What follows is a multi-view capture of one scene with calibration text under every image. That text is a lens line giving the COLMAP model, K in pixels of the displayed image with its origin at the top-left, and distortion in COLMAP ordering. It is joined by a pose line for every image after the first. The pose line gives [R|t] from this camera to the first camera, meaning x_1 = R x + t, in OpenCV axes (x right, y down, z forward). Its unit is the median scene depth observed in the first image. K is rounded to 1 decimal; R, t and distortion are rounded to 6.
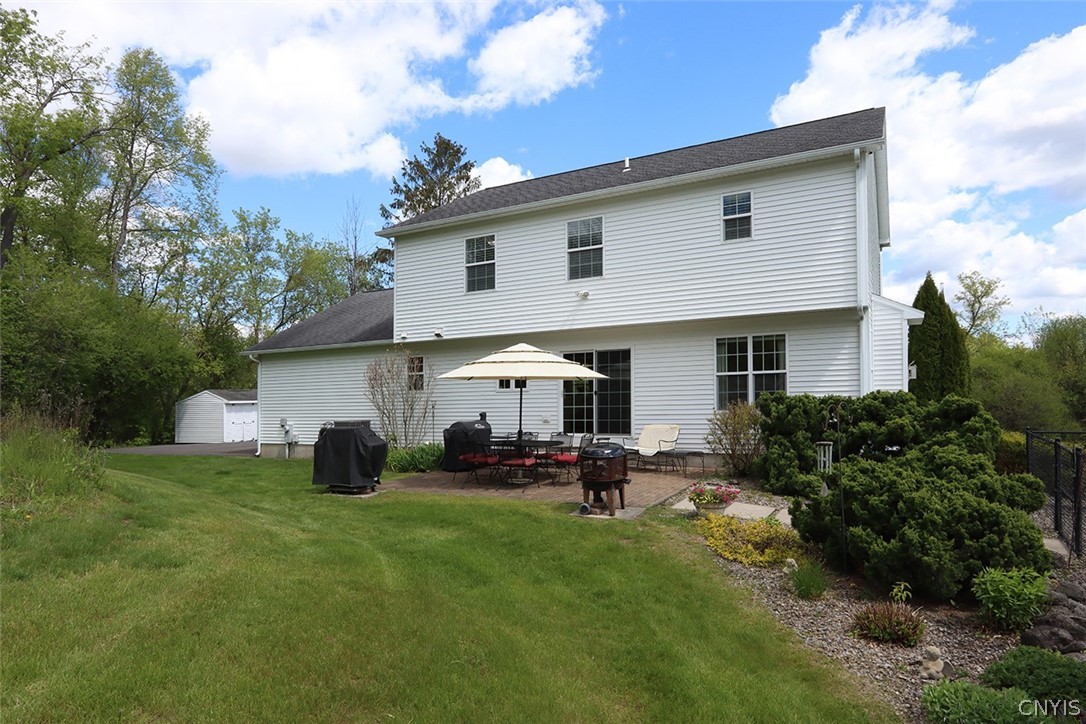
lens RADIAL K [[665.4, 0, 542.2], [0, 665.4, 353.6], [0, 0, 1]] dist [-0.010067, 0.001307]
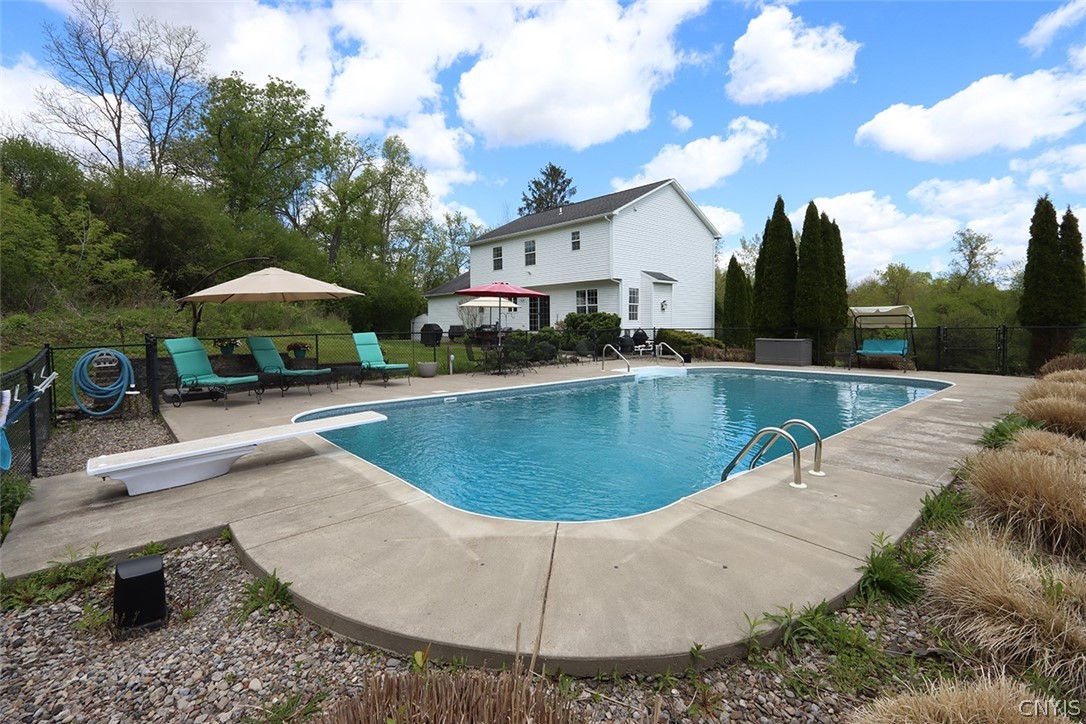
lens RADIAL K [[536.9, 0, 489.9], [0, 536.9, 344.7], [0, 0, 1]] dist [-0.025546, 0.005524]
pose [[0.911700, 0.035634, -0.409308, 0.618042], [0.005168, 0.995158, 0.098149, -0.016695], [0.410823, -0.091597, 0.907102, -0.706931]]
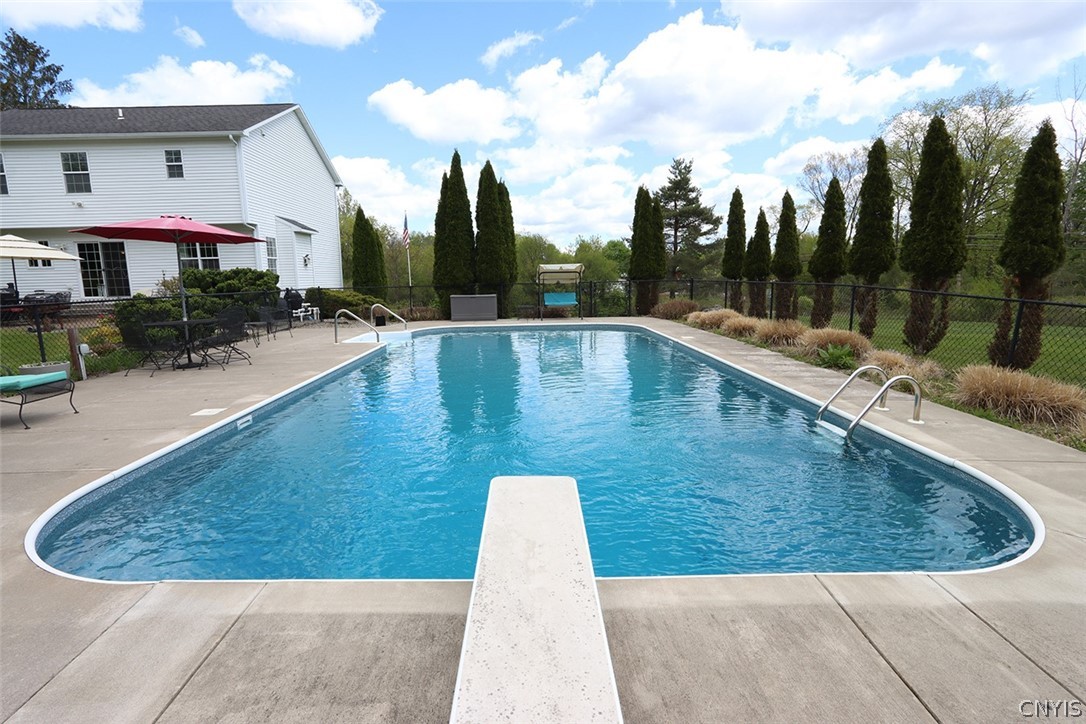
lens RADIAL K [[536.9, 0, 583.8], [0, 536.9, 364.4], [0, 0, 1]] dist [-0.025546, 0.005524]
pose [[0.858183, -0.069155, 0.508665, 0.351891], [-0.037239, 0.979887, 0.196046, -0.006212], [-0.511992, -0.187185, 0.838347, -0.570612]]
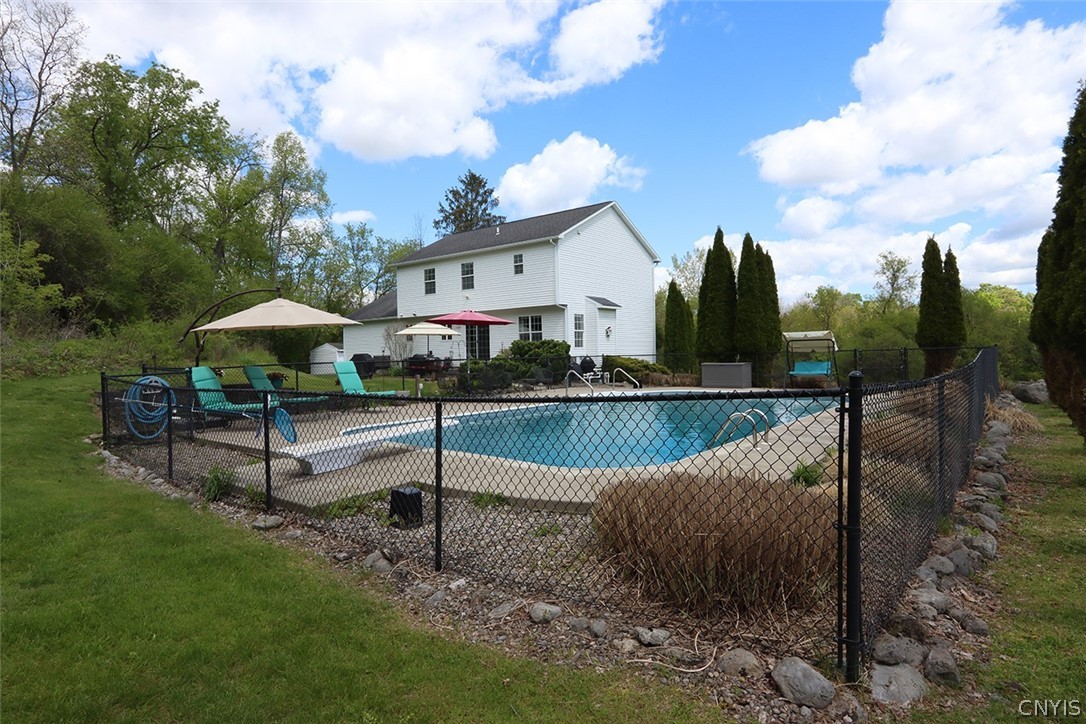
lens RADIAL K [[651.6, 0, 507.6], [0, 651.6, 369.7], [0, 0, 1]] dist [-0.023813, 0.002469]
pose [[0.973816, 0.013054, -0.226961, 0.580794], [0.006201, 0.996453, 0.083922, -0.023856], [0.227251, -0.083132, 0.970281, -0.922313]]
